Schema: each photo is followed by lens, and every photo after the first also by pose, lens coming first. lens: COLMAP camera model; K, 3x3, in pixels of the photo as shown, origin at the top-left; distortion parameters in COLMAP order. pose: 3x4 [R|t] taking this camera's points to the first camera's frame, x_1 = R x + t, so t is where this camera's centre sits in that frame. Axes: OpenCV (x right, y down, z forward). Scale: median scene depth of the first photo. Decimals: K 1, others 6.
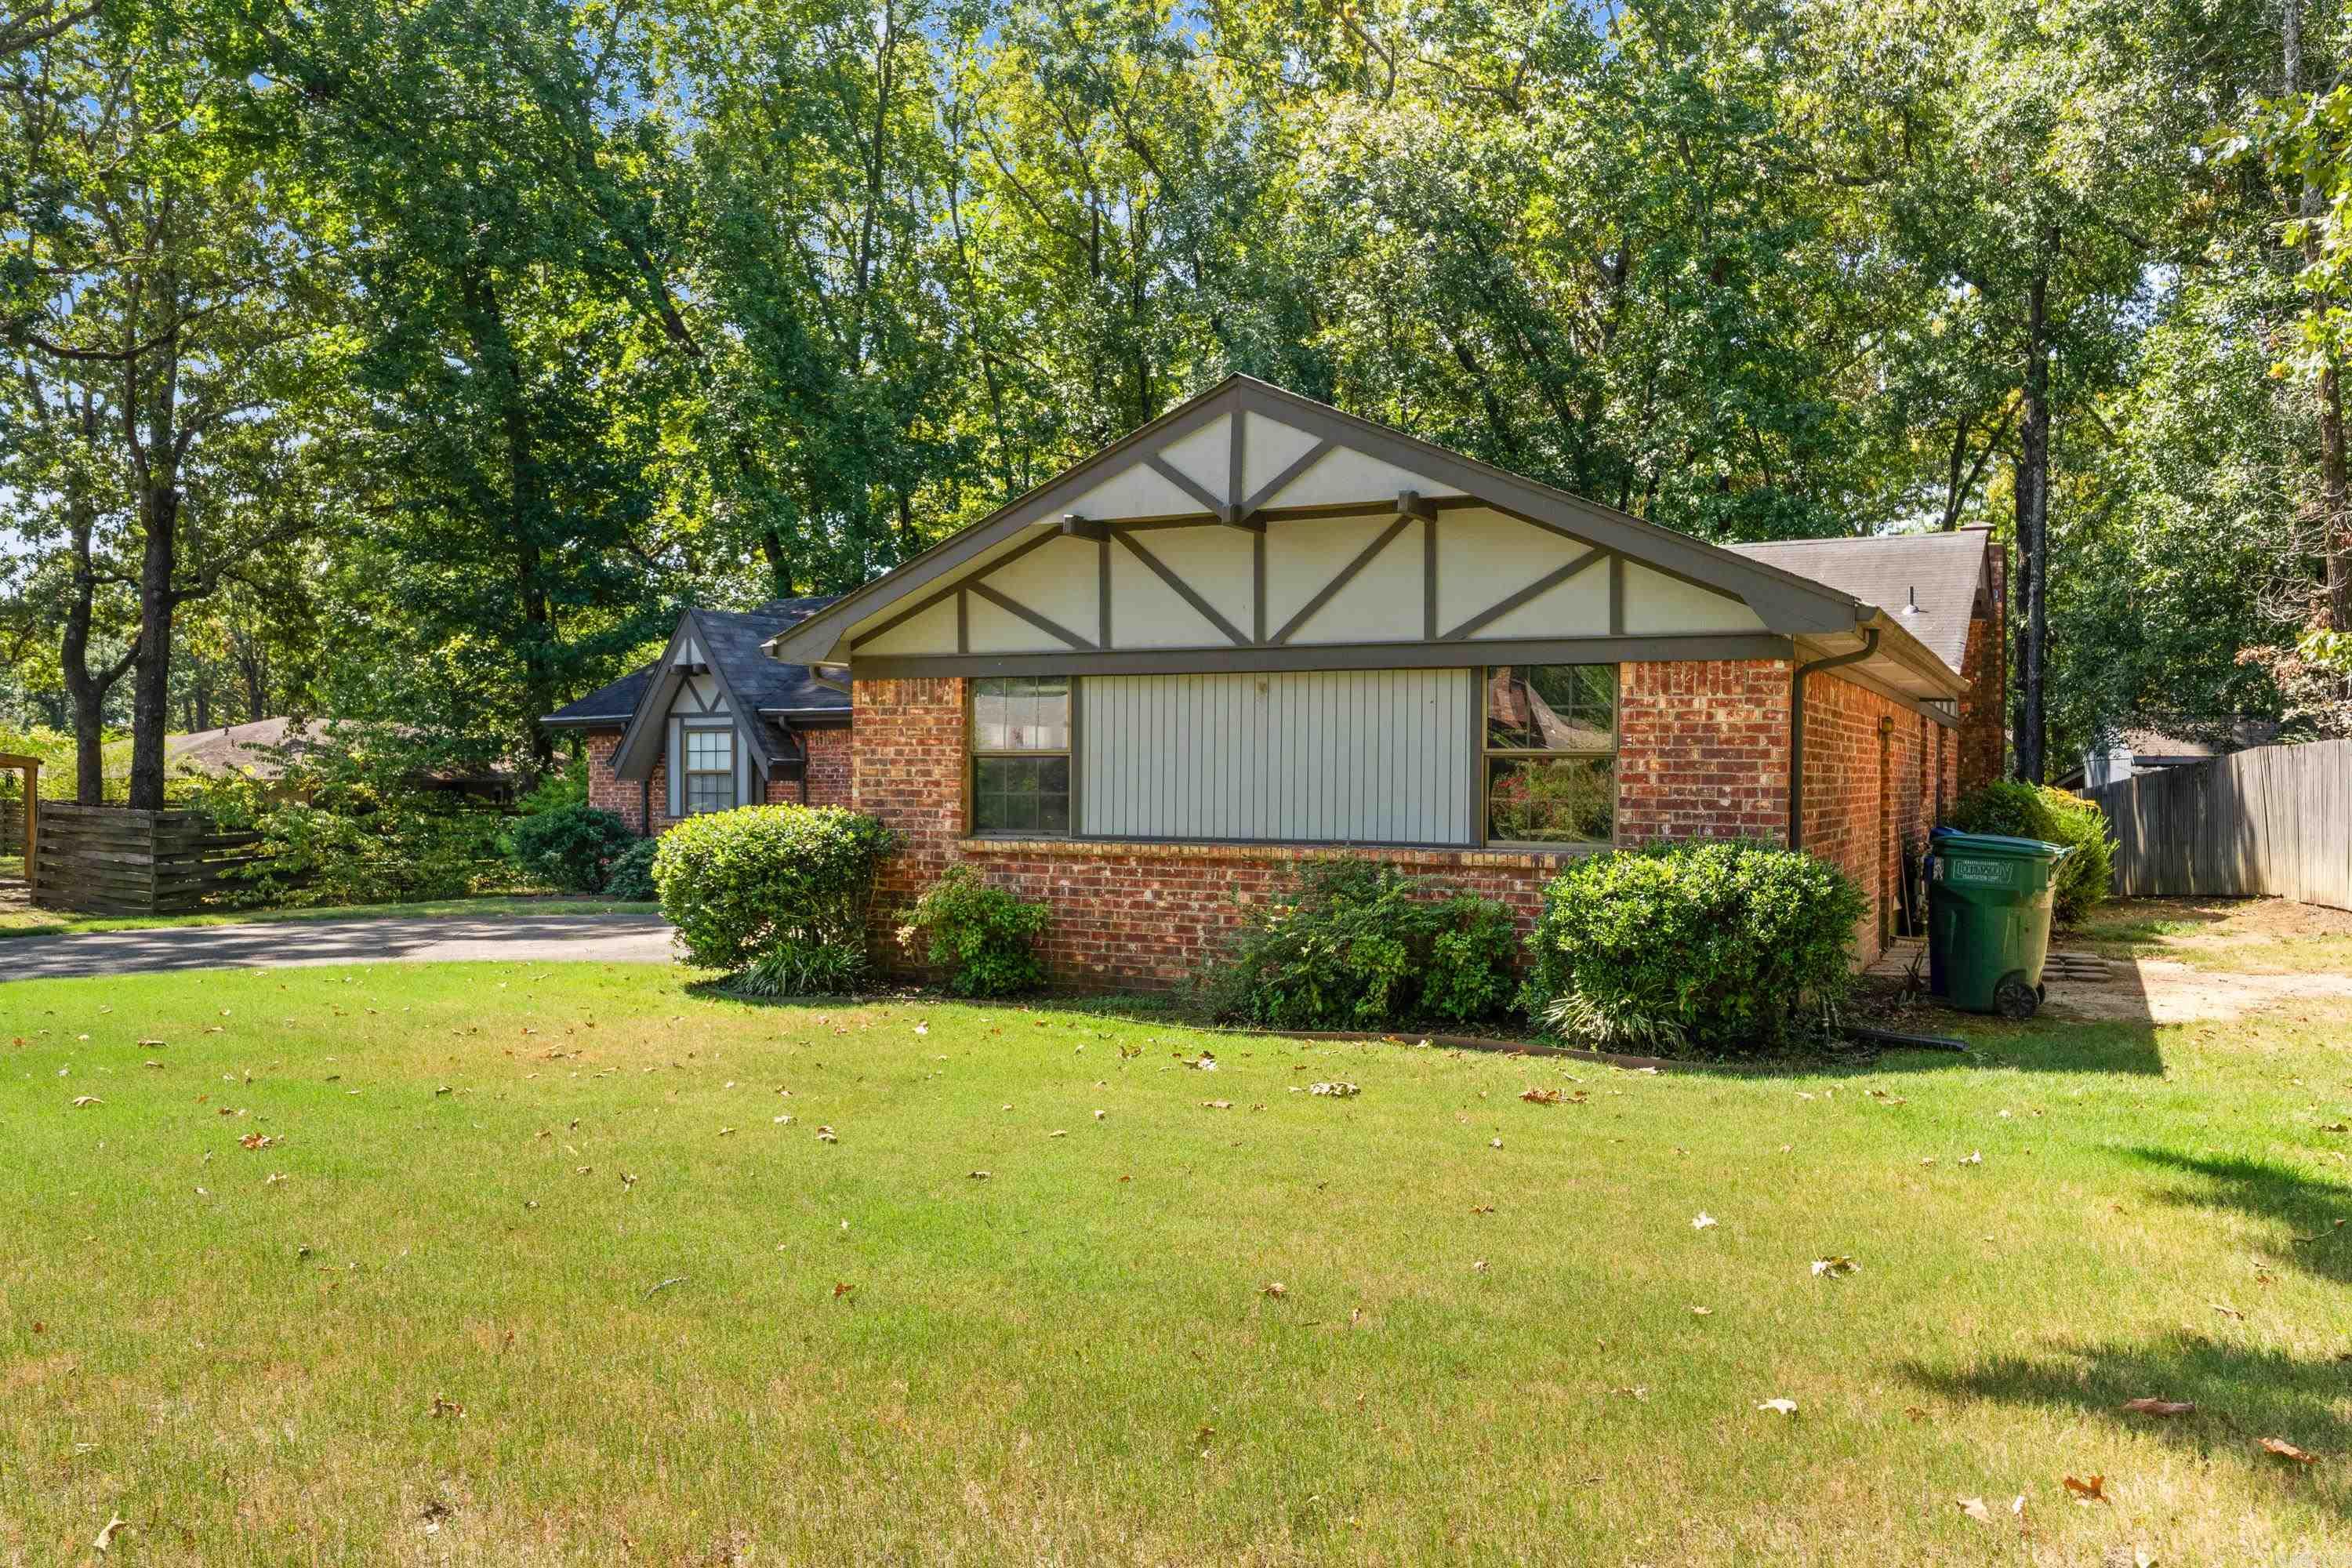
lens RADIAL K [[1732.3, 0, 1174.8], [0, 1732.3, 799.9], [0, 0, 1]] dist [0.000152, -0.000124]
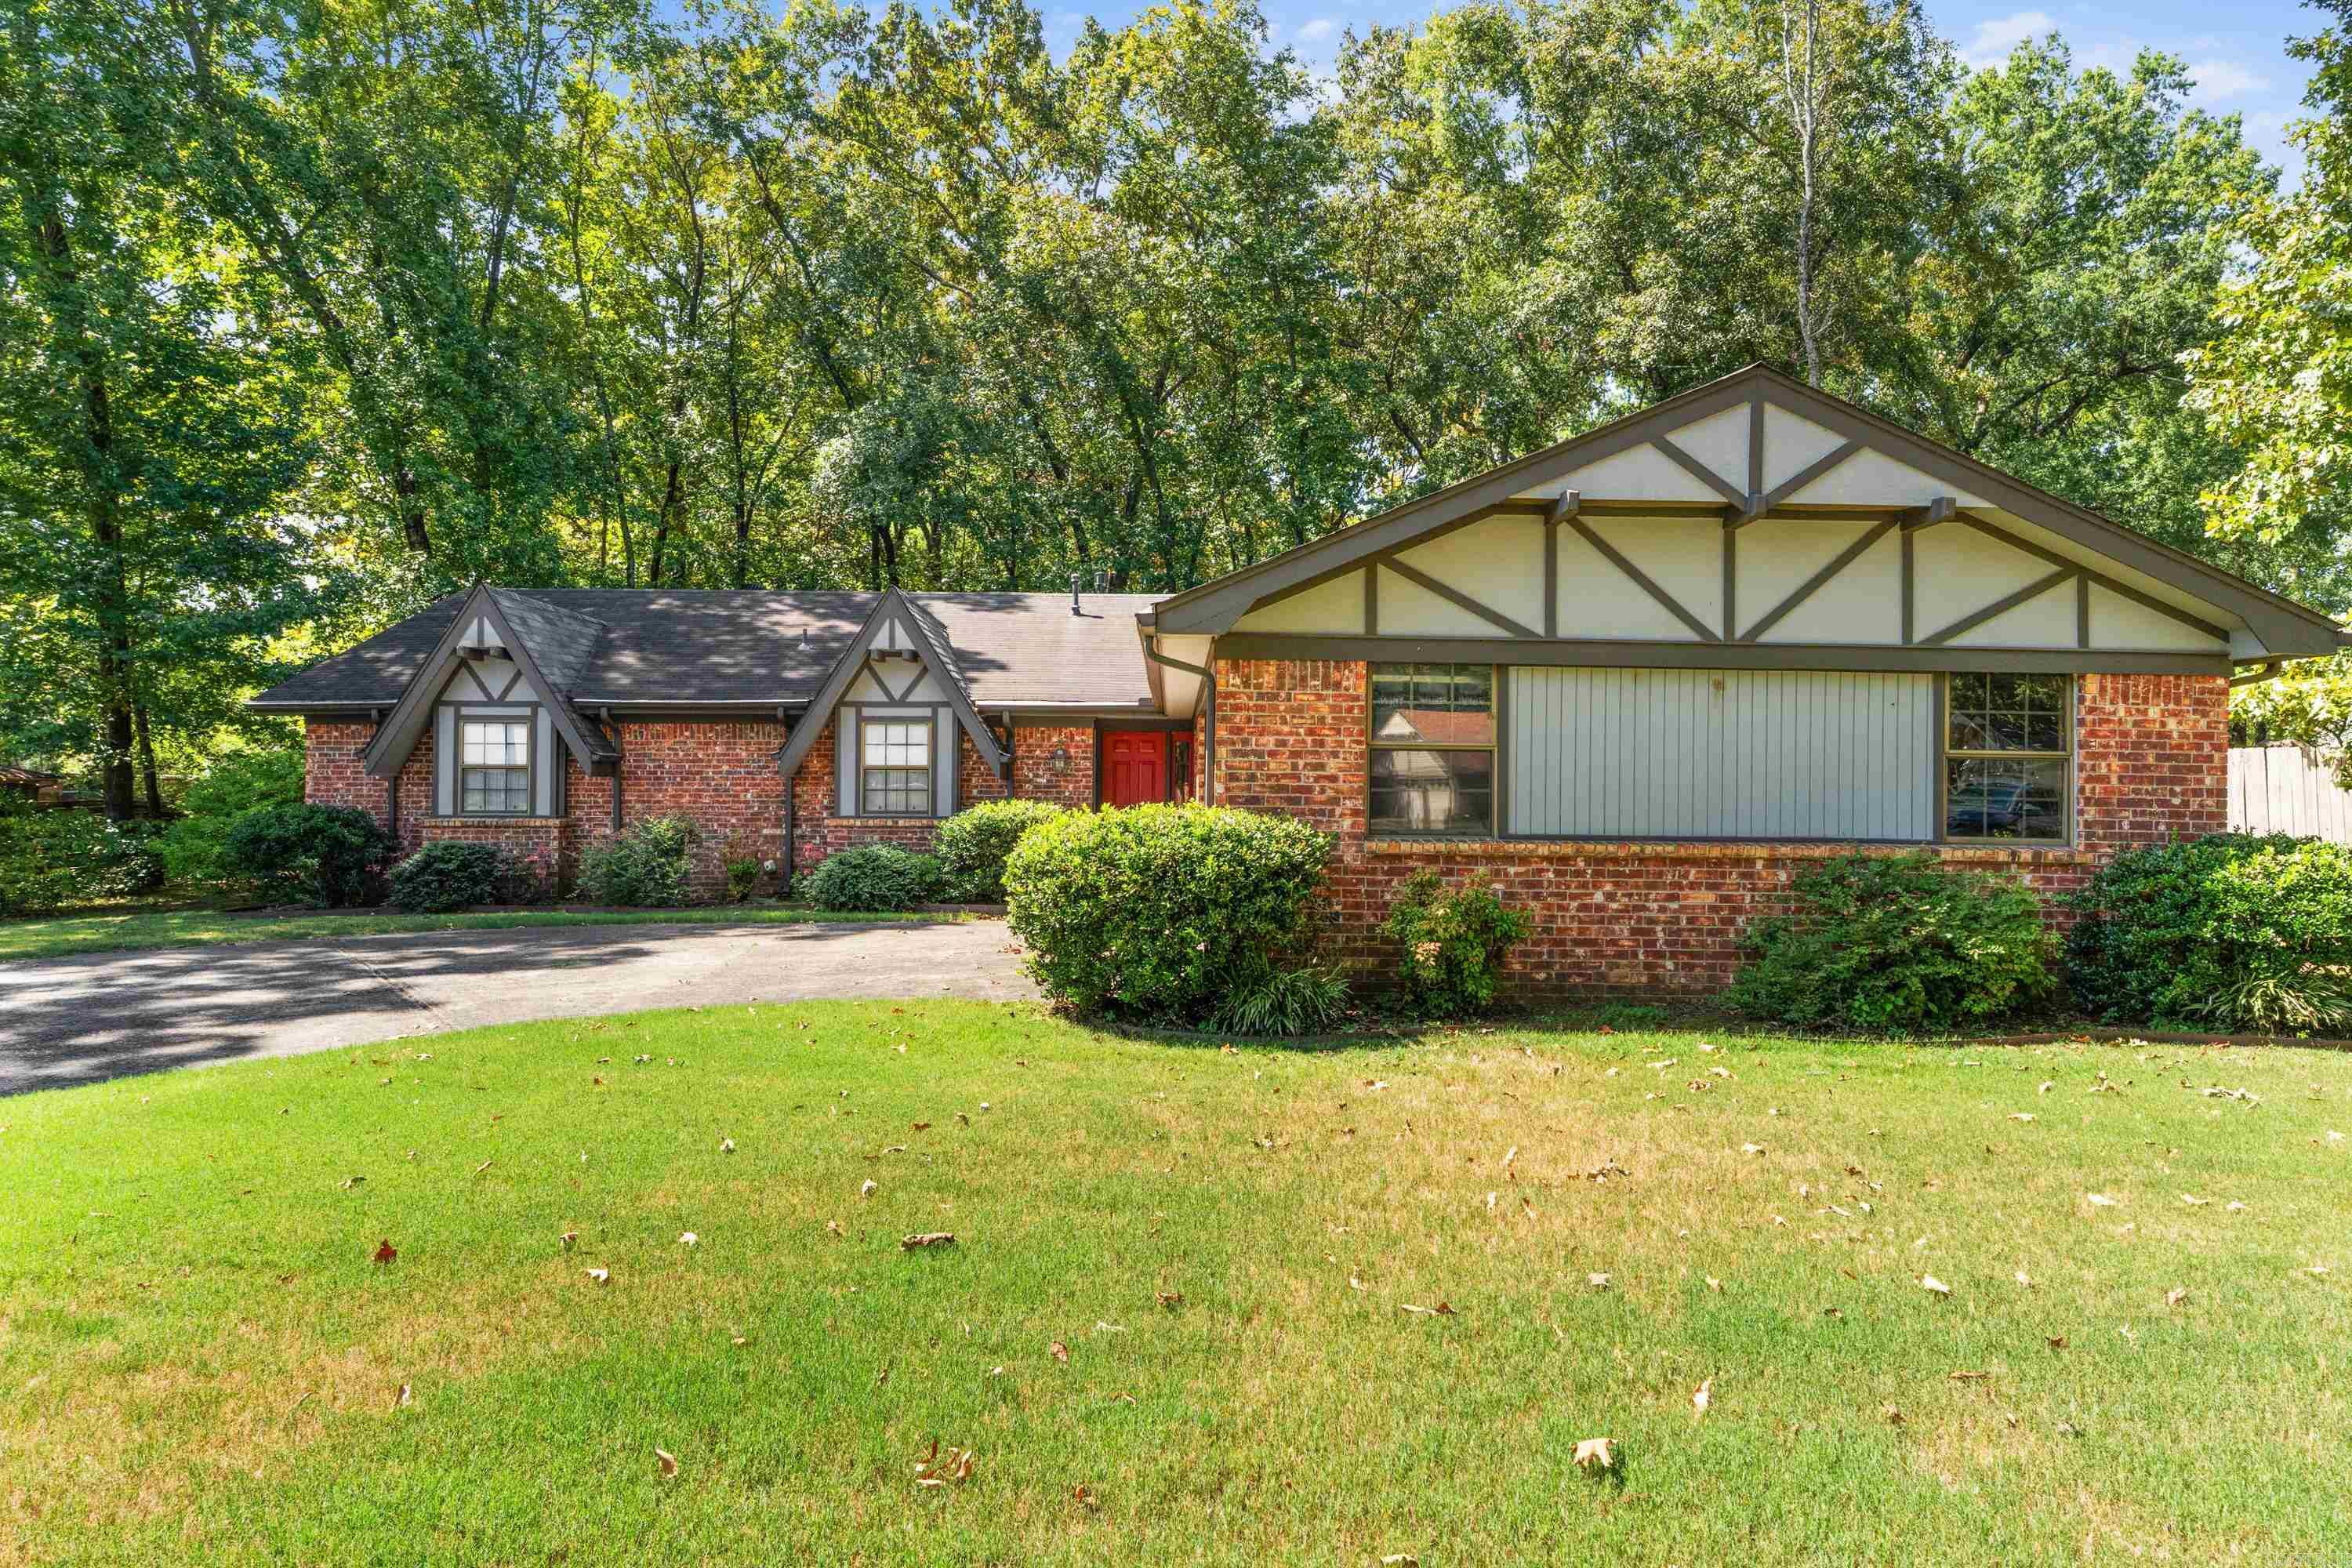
lens RADIAL K [[1290.8, 0, 1177.1], [0, 1290.8, 769.0], [0, 0, 1]] dist [-0.004394, 0.000335]
pose [[0.883461, 0.014229, 0.468288, -0.561311], [-0.002685, 0.999676, -0.025309, 0.003048], [-0.468496, 0.021102, 0.883213, 0.485038]]
